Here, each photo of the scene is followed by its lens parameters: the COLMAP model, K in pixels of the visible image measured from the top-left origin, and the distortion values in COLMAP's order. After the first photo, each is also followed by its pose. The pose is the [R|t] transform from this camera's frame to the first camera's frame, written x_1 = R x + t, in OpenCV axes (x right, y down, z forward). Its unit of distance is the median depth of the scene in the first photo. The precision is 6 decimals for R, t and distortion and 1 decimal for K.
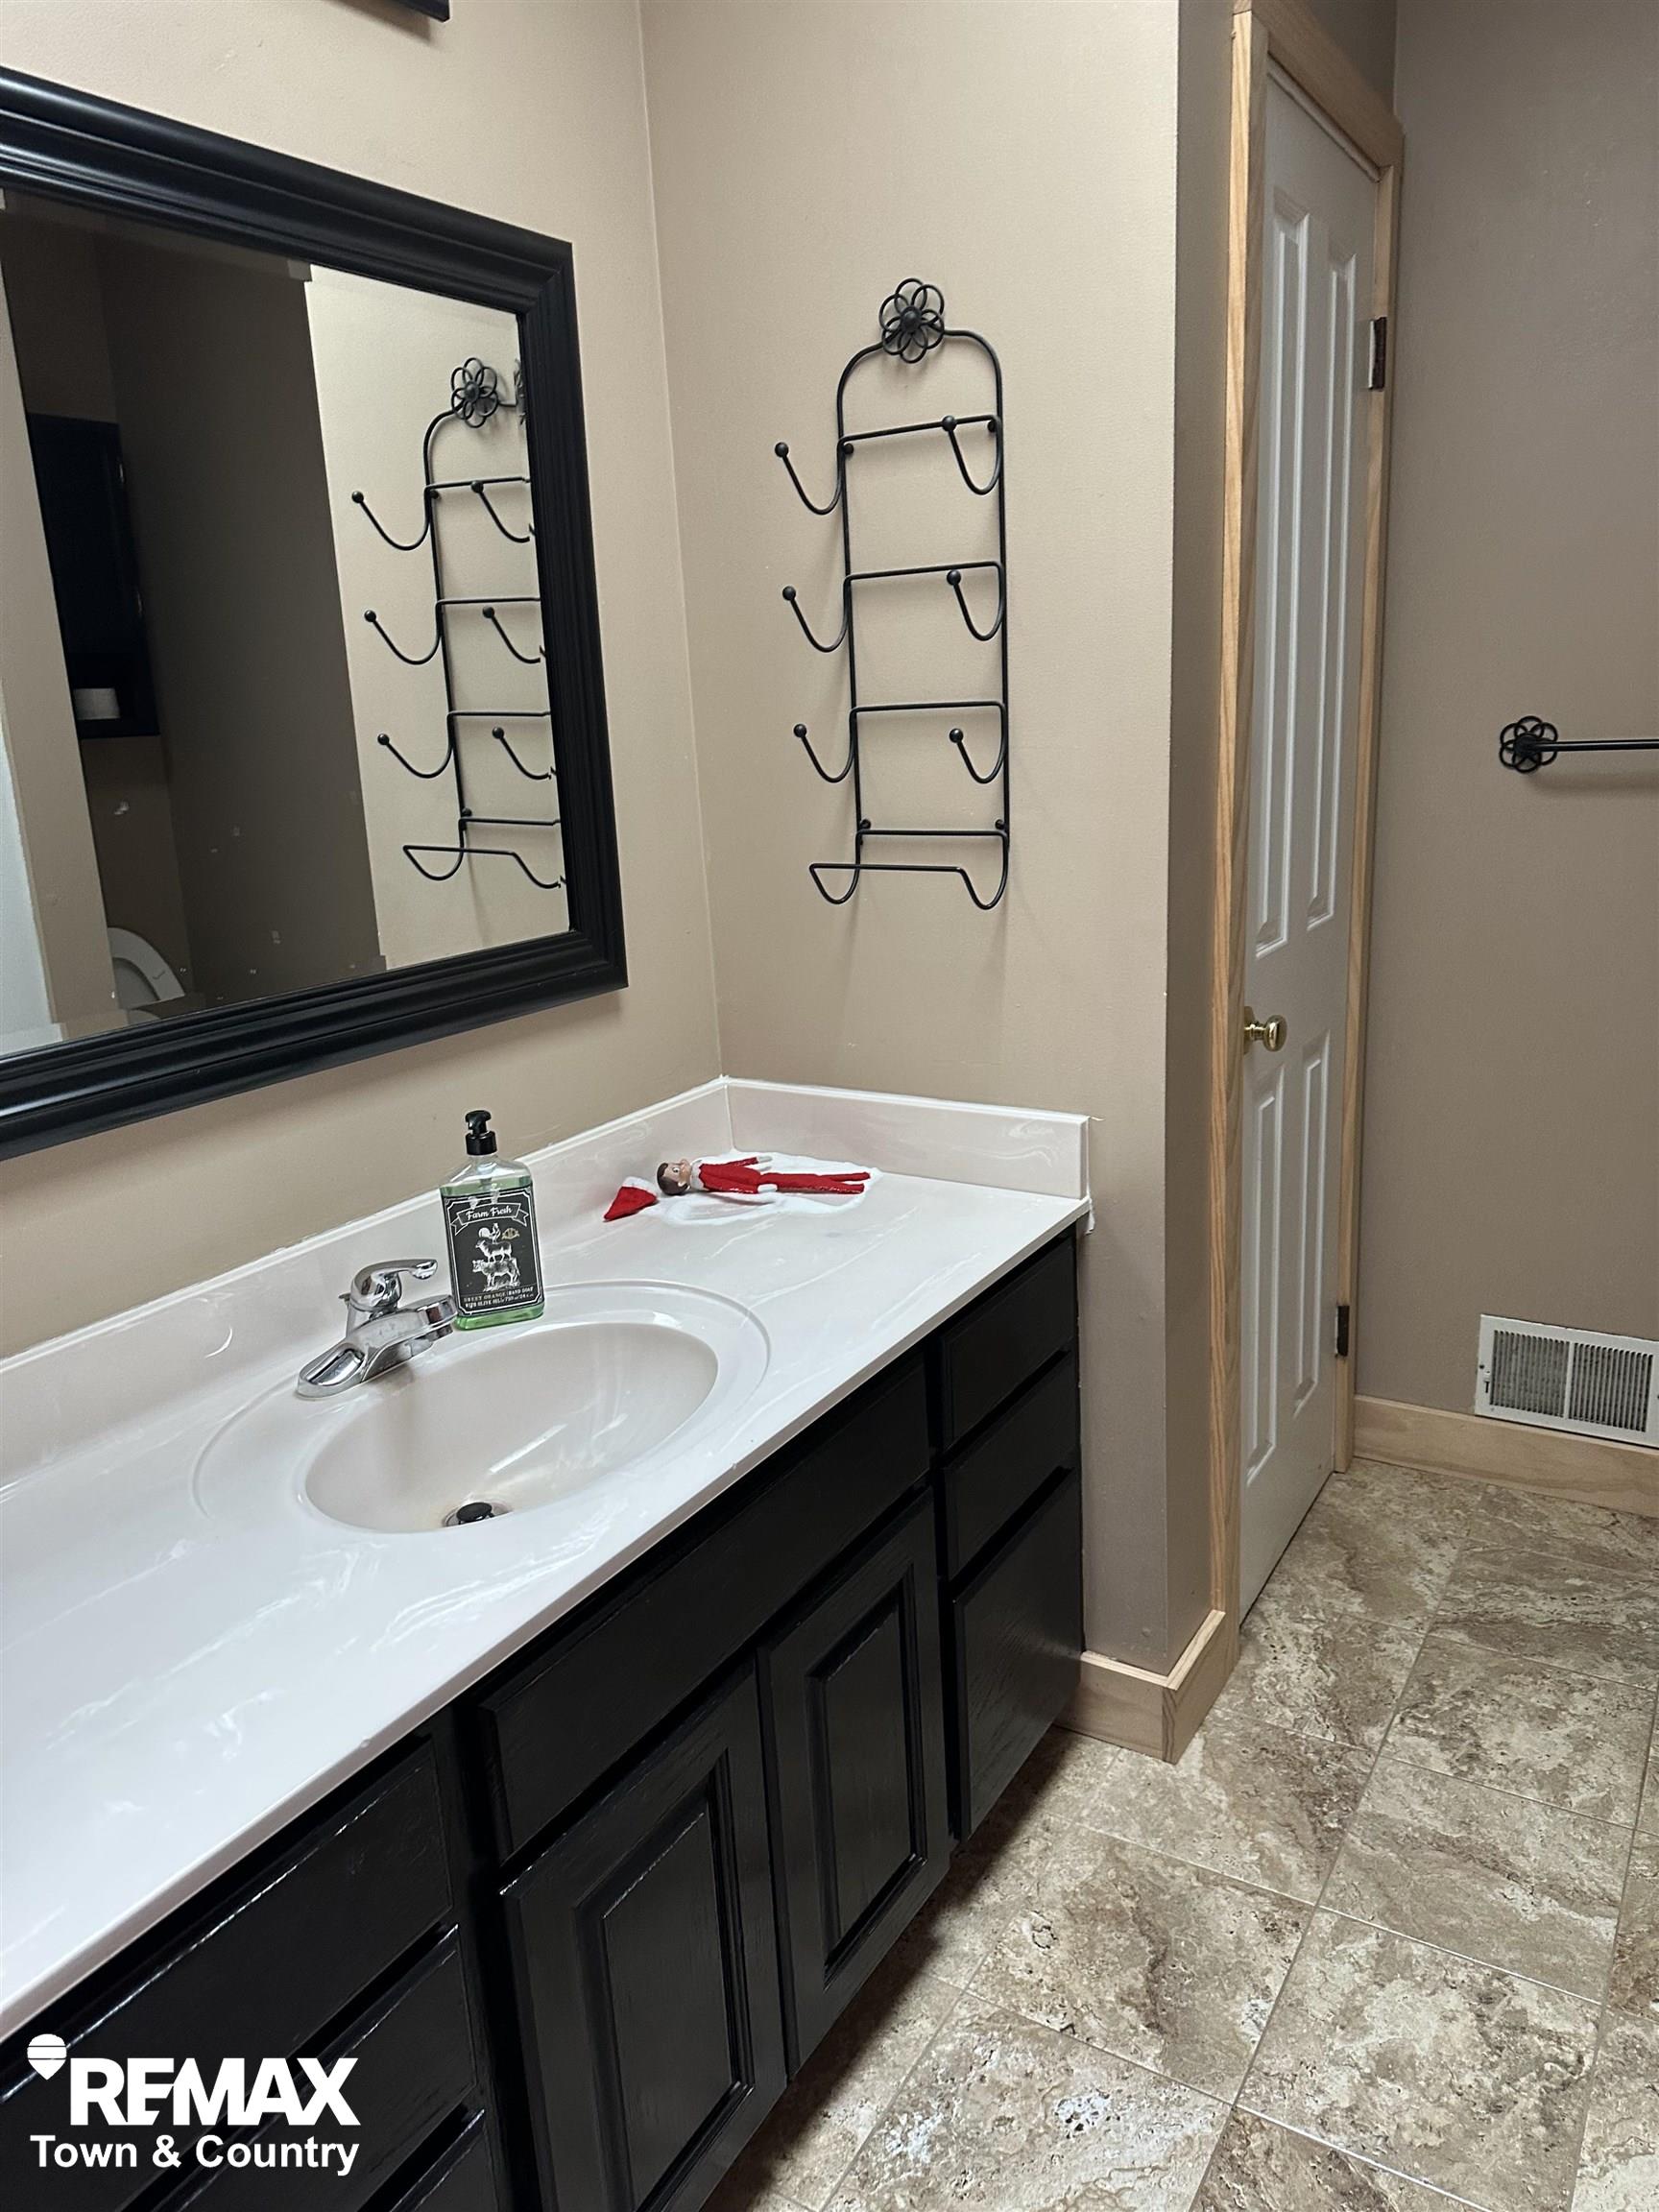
lens RADIAL K [[1562.0, 0, 829.5], [0, 1562.0, 1106.0], [0, 0, 1]] dist [0.111962, -0.129049]
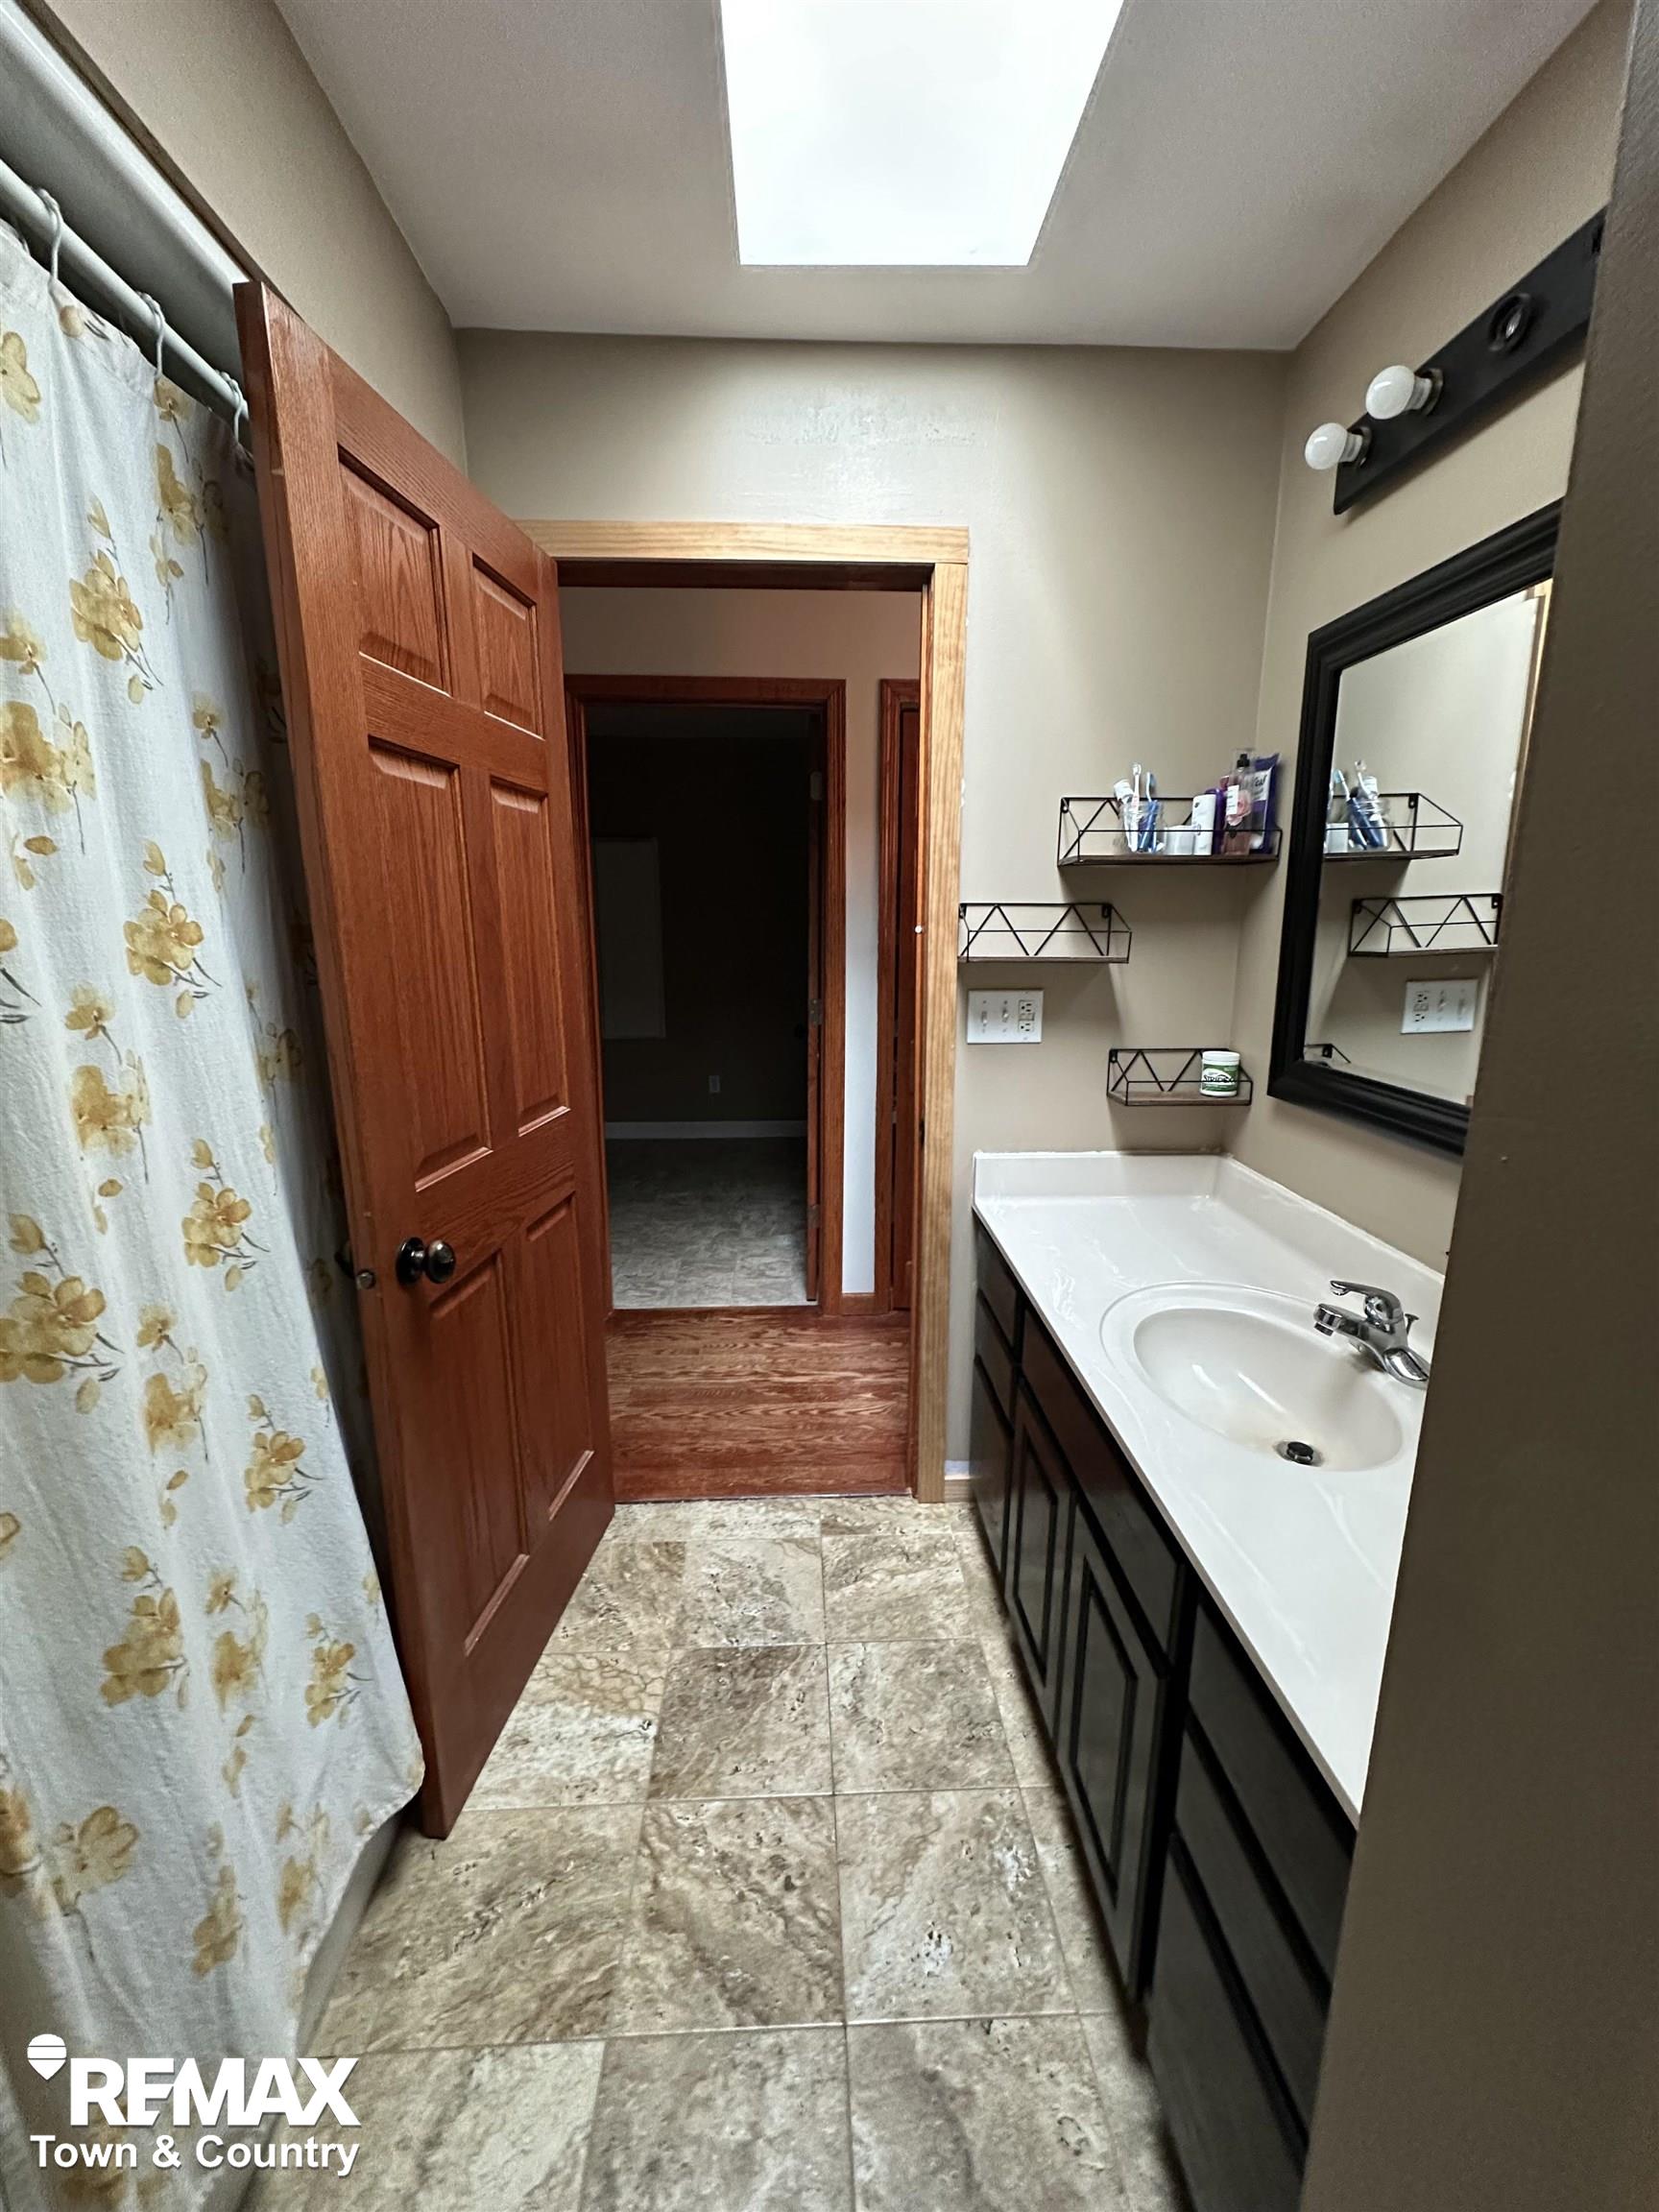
lens RADIAL K [[875.1, 0, 829.5], [0, 875.1, 1106.0], [0, 0, 1]] dist [-0.002192, 0.000153]
pose [[-0.828942, 0.170045, -0.532860, 0.511536], [-0.098827, 0.893153, 0.438760, -0.339226], [0.550535, 0.416367, -0.723567, 1.194141]]
